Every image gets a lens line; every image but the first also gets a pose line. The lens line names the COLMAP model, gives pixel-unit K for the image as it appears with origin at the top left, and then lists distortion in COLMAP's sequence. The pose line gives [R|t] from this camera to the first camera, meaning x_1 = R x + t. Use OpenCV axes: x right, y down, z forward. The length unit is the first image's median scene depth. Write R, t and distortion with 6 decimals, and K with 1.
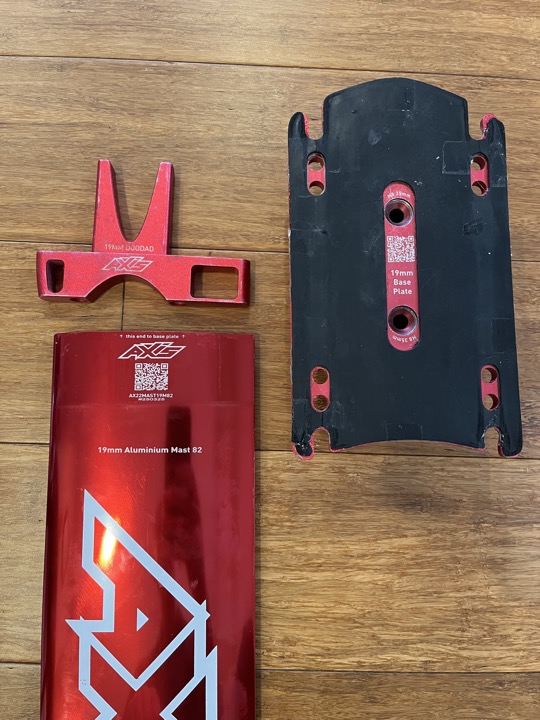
lens RADIAL K [[572.1, 0, 270.0], [0, 572.1, 360.0], [0, 0, 1]] dist [0.070138, -0.108223]
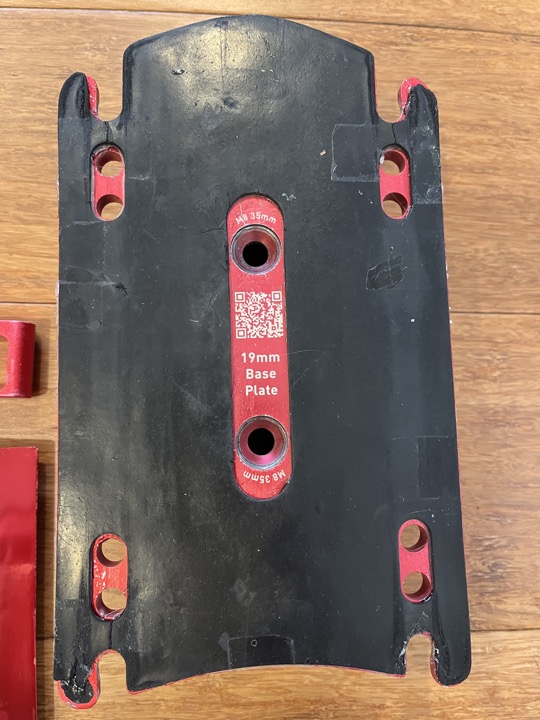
lens RADIAL K [[580.5, 0, 270.0], [0, 580.5, 360.0], [0, 0, 1]] dist [0.052572, -0.110836]
pose [[0.999250, -0.017136, 0.034716, 0.197646], [0.016704, 0.999780, 0.012698, -0.140866], [-0.034926, -0.012109, 0.999317, 0.387379]]
